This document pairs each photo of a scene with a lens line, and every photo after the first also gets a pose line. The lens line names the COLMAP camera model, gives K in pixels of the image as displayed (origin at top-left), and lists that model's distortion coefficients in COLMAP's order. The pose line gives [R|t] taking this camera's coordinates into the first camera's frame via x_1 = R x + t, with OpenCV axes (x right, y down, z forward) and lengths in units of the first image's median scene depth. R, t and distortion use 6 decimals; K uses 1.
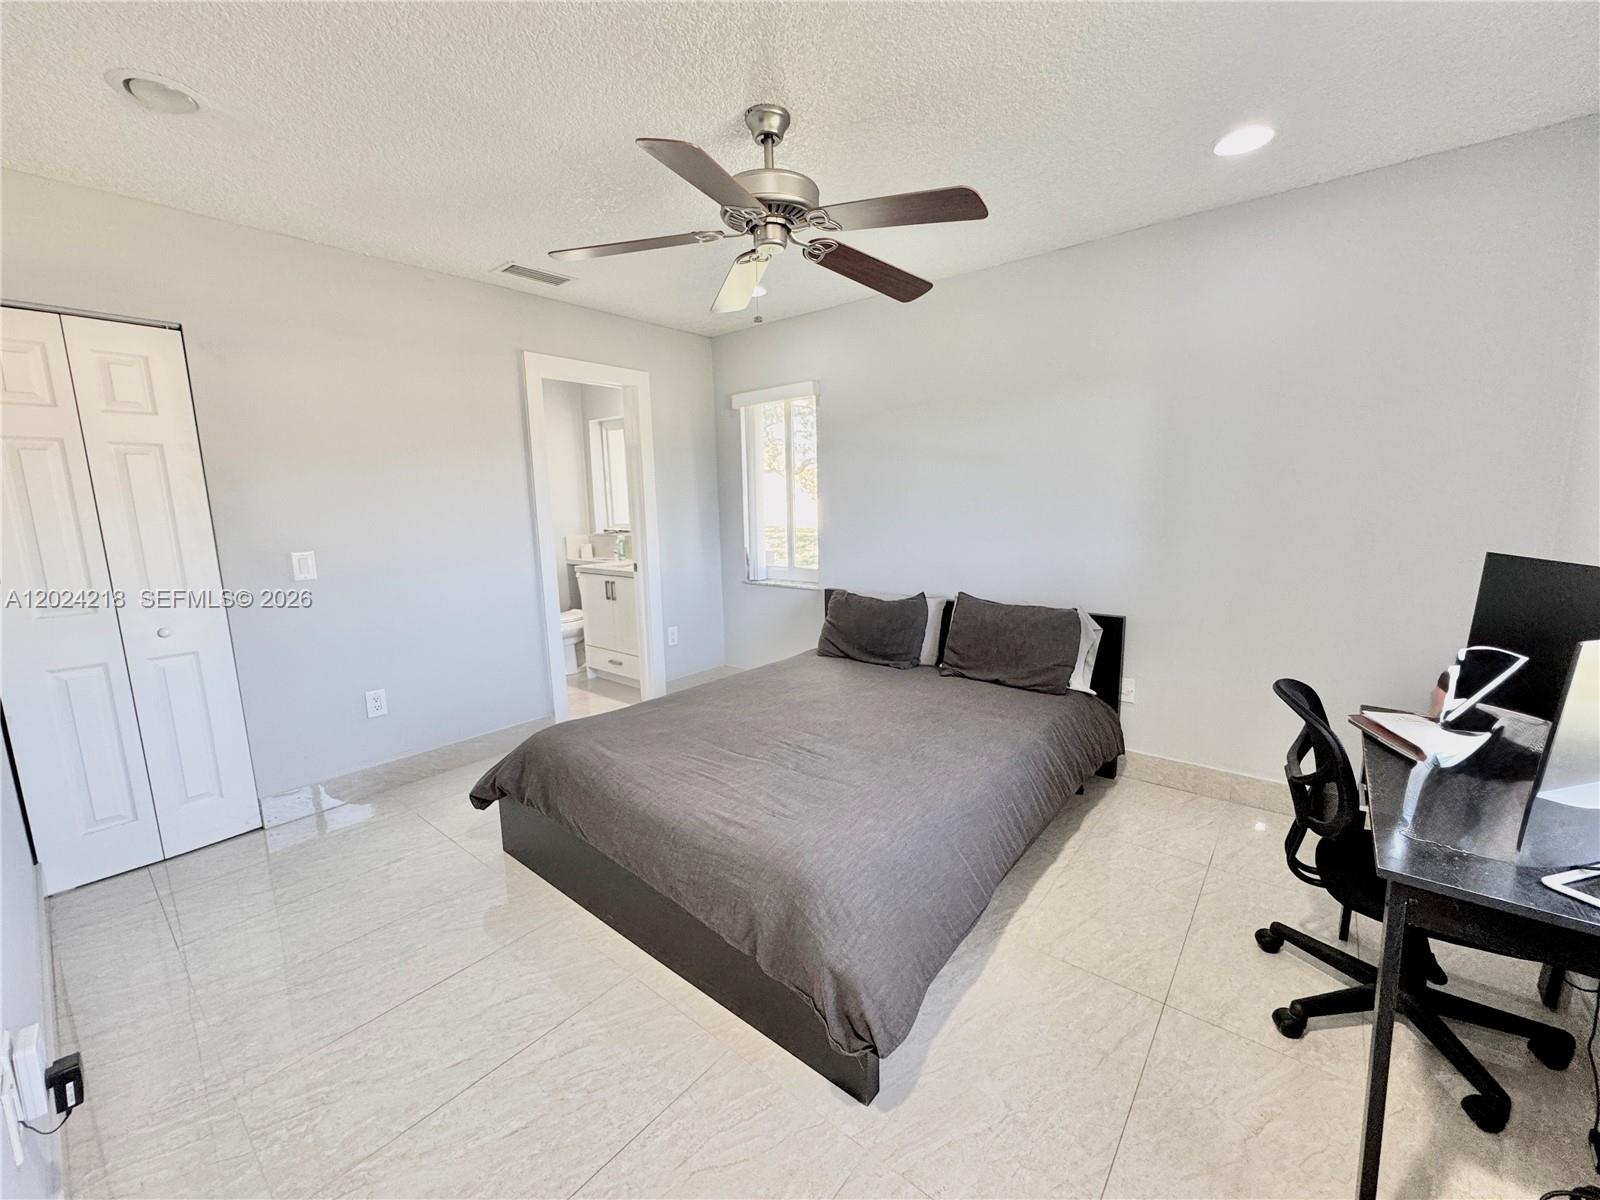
lens RADIAL K [[637.6, 0, 806.0], [0, 637.6, 595.7], [0, 0, 1]] dist [-0.003565, -0.000572]
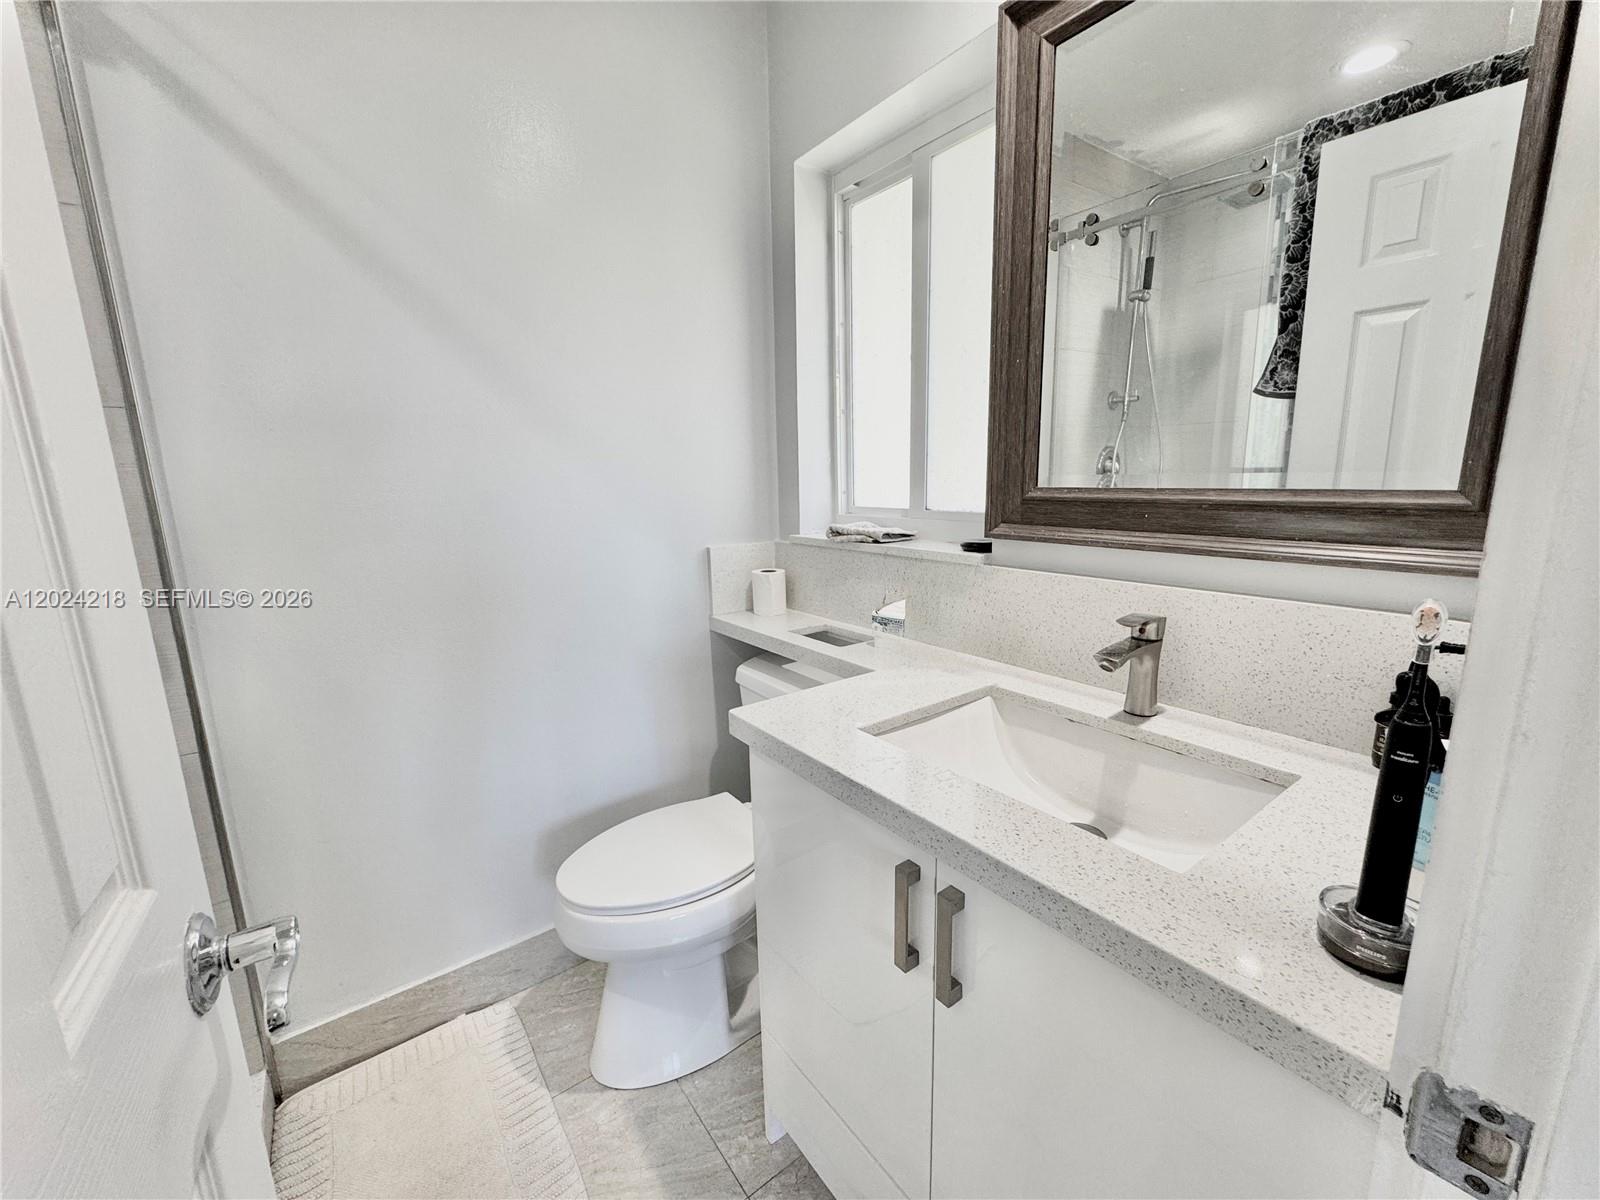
lens RADIAL K [[637.6, 0, 797.0], [0, 637.6, 596.4], [0, 0, 1]] dist [-0.003565, -0.000572]
pose [[0.968755, 0.049408, -0.243050, -0.255124], [-0.039221, 0.998144, 0.046579, -0.084414], [0.244900, -0.035591, 0.968895, 0.699233]]
